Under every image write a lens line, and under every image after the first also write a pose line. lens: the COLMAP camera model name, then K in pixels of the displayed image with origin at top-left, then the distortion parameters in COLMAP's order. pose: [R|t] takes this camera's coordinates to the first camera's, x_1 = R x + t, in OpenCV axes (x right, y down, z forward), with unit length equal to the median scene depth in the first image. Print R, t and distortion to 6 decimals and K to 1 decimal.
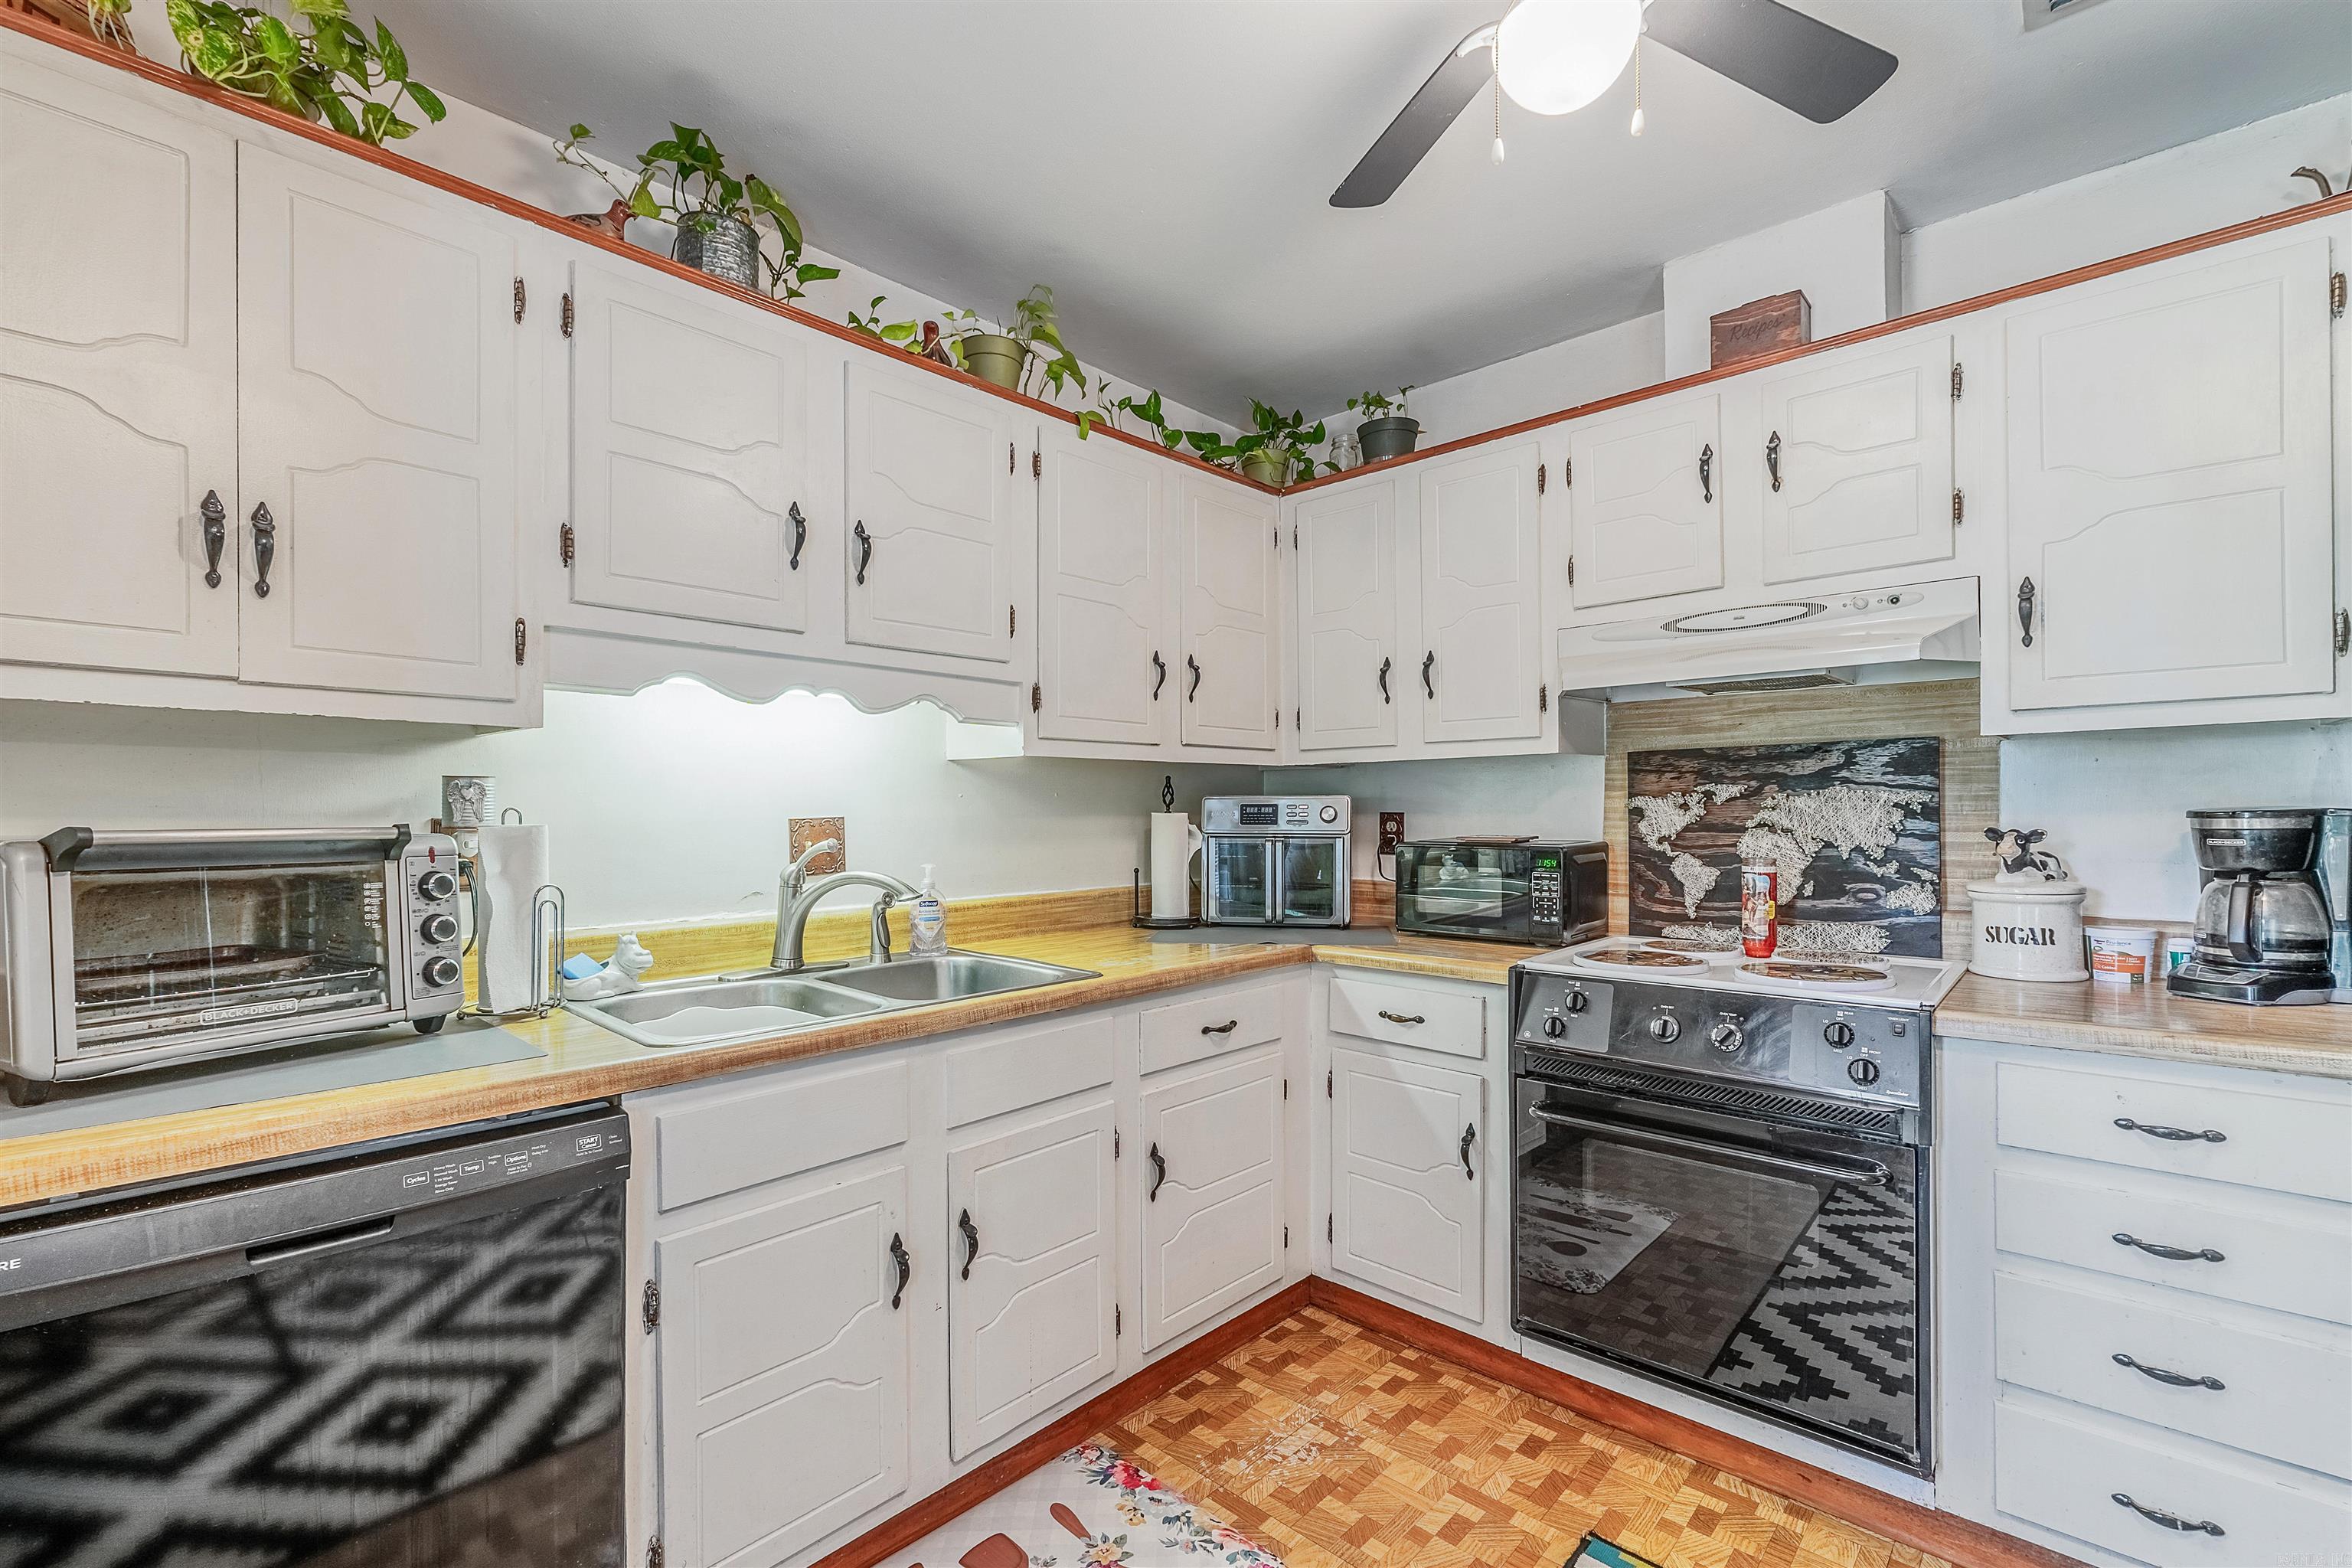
lens RADIAL K [[995.0, 0, 1170.9], [0, 995.0, 813.0], [0, 0, 1]] dist [-0.012872, -0.001054]
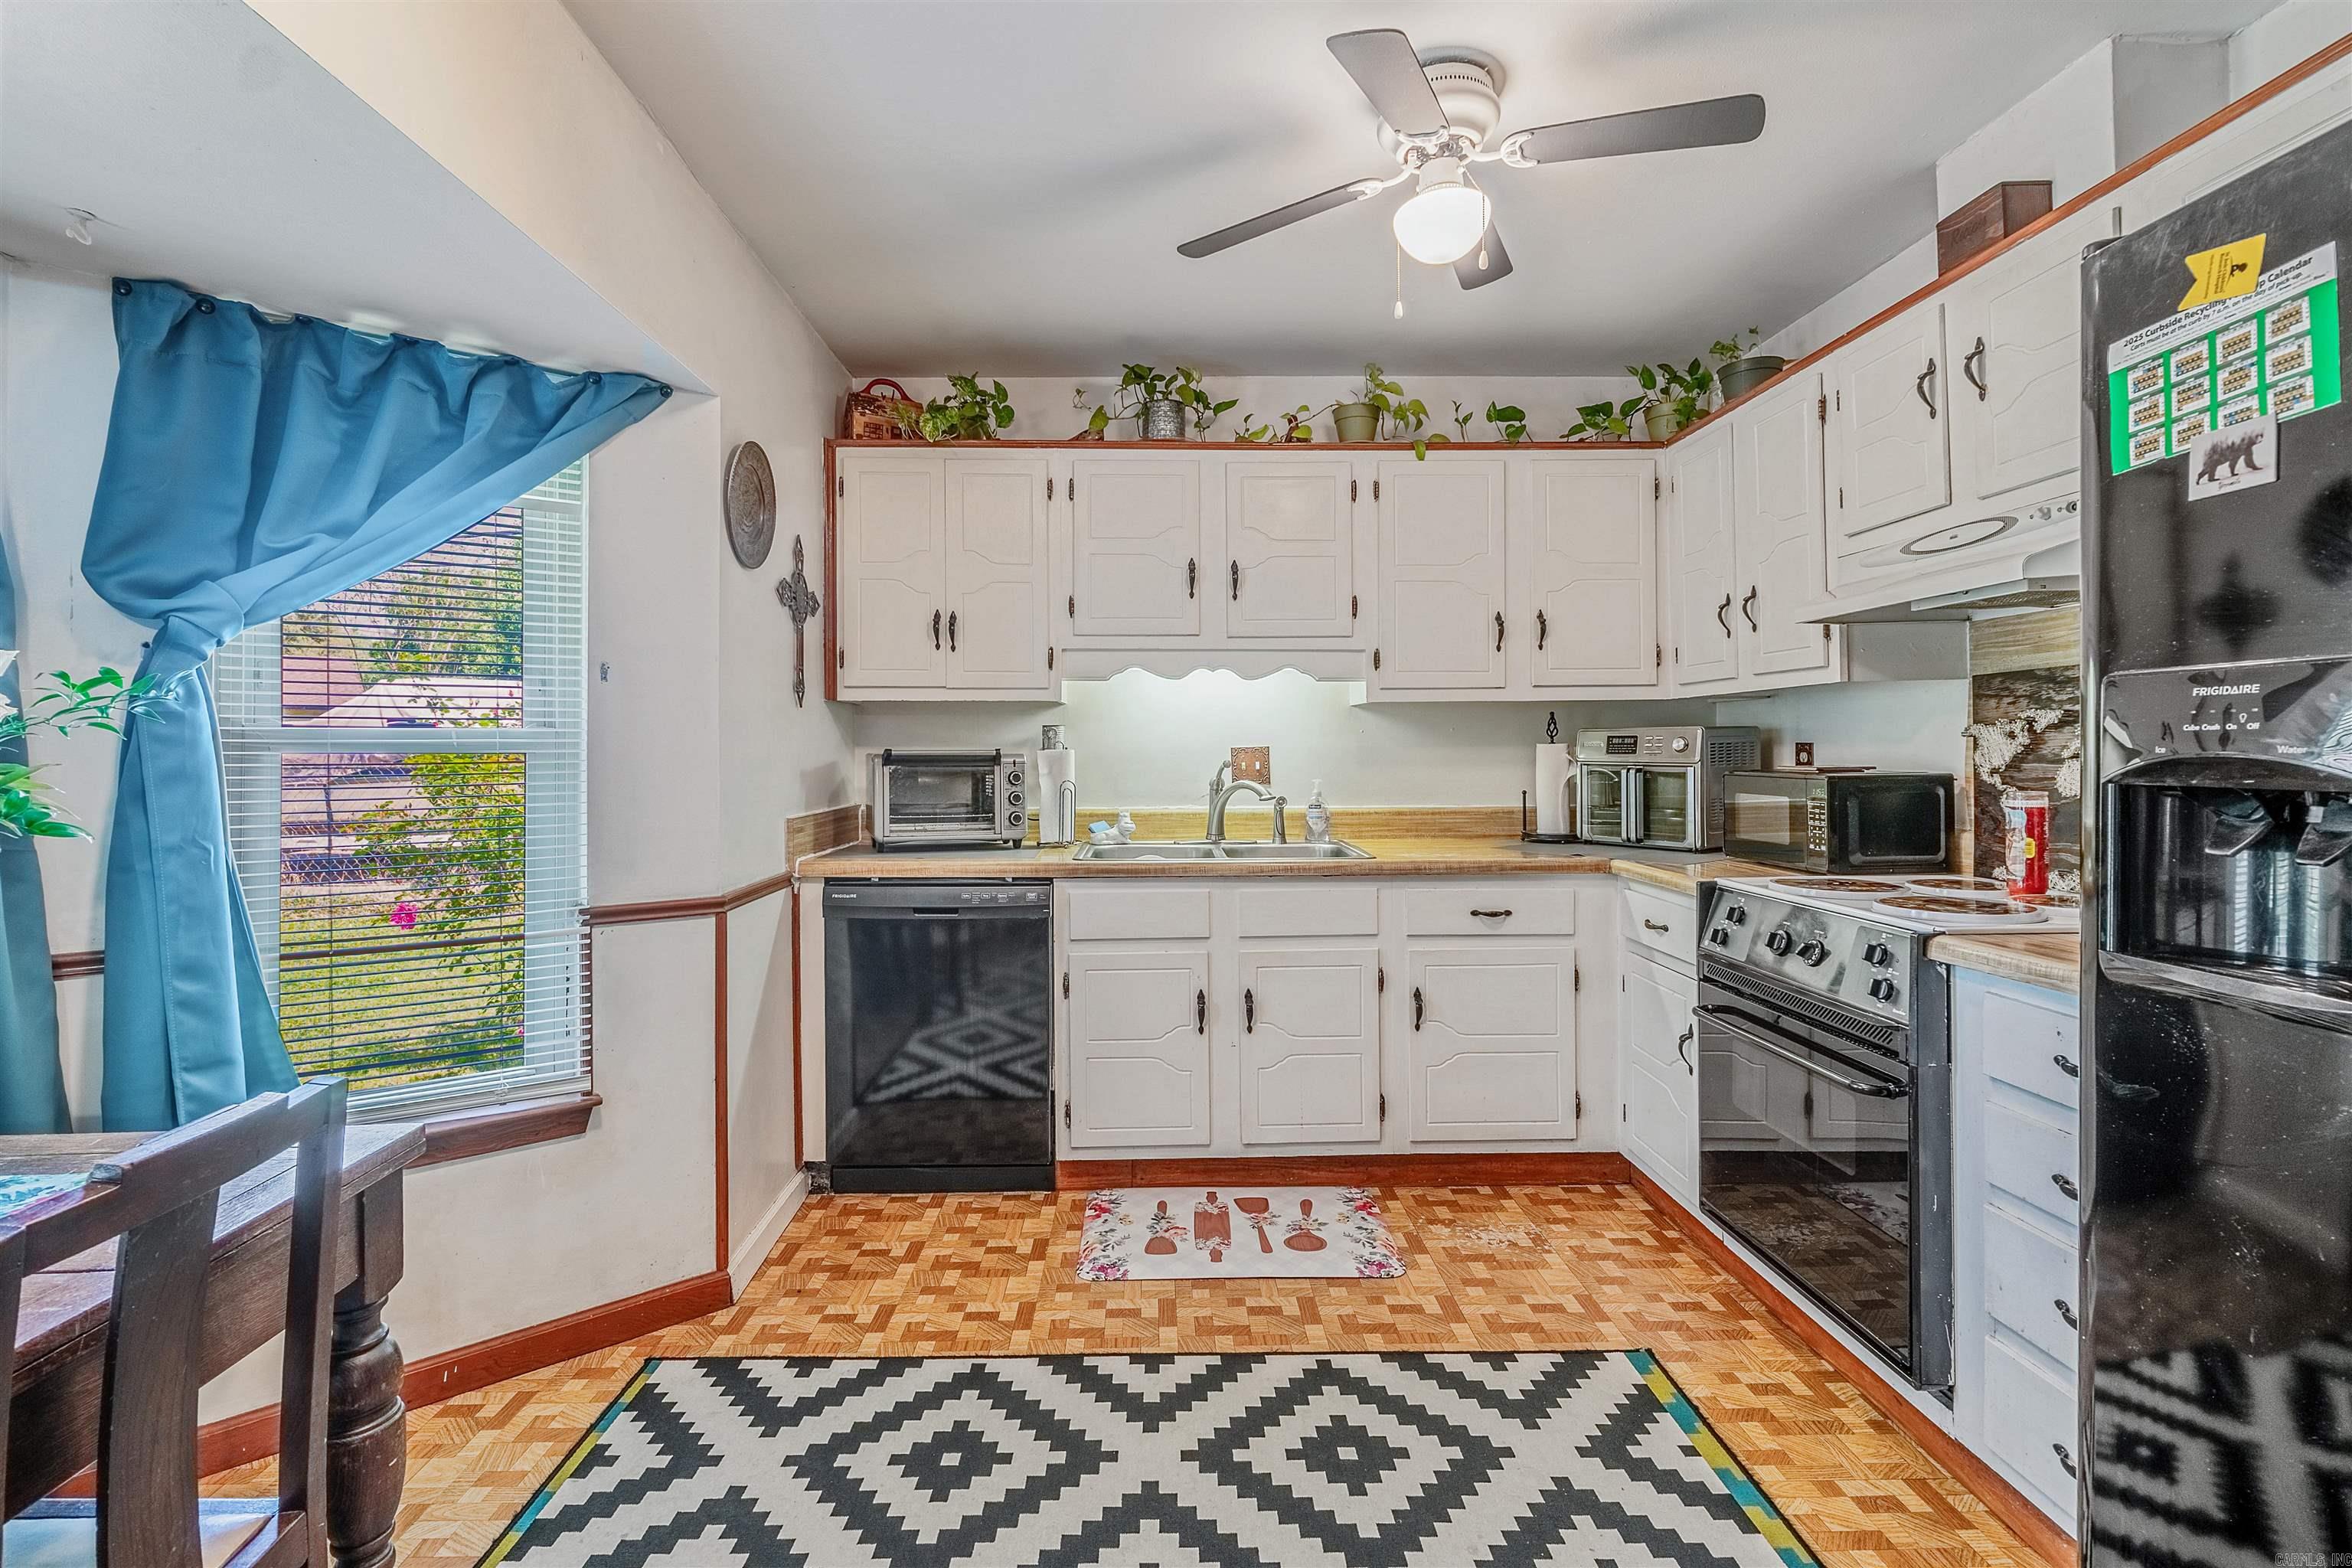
lens RADIAL K [[1085.9, 0, 1185.8], [0, 1085.9, 739.7], [0, 0, 1]] dist [-0.023473, -0.000372]
pose [[0.700581, -0.005414, -0.713552, 0.737417], [-0.000067, 0.999971, -0.007654, 0.005807], [0.713573, 0.005410, 0.700560, -0.233542]]
